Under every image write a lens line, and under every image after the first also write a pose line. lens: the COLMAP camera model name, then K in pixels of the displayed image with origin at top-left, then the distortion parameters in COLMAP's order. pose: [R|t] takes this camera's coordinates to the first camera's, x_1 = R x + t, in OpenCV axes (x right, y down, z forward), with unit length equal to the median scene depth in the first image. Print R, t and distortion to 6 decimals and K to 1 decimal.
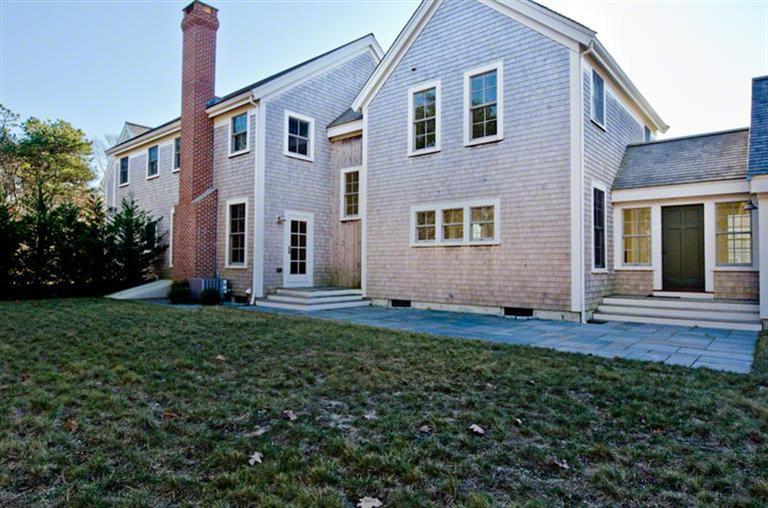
lens RADIAL K [[468.0, 0, 384.0], [0, 468.0, 254.0], [0, 0, 1]] dist [-0.012224, -0.000537]
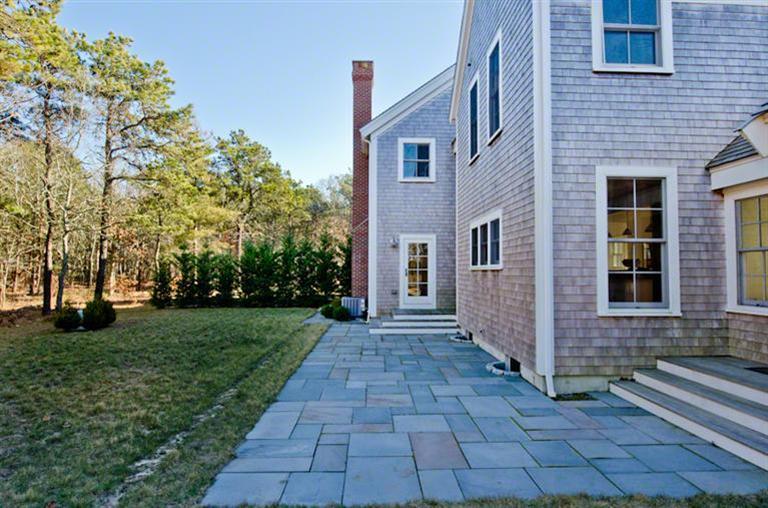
lens RADIAL K [[468.0, 0, 384.0], [0, 468.0, 254.0], [0, 0, 1]] dist [-0.012224, -0.000537]
pose [[0.676064, -0.037004, -0.735913, 0.518670], [0.020248, 0.999294, -0.031646, -0.017664], [0.736564, 0.006494, 0.676336, 0.267447]]
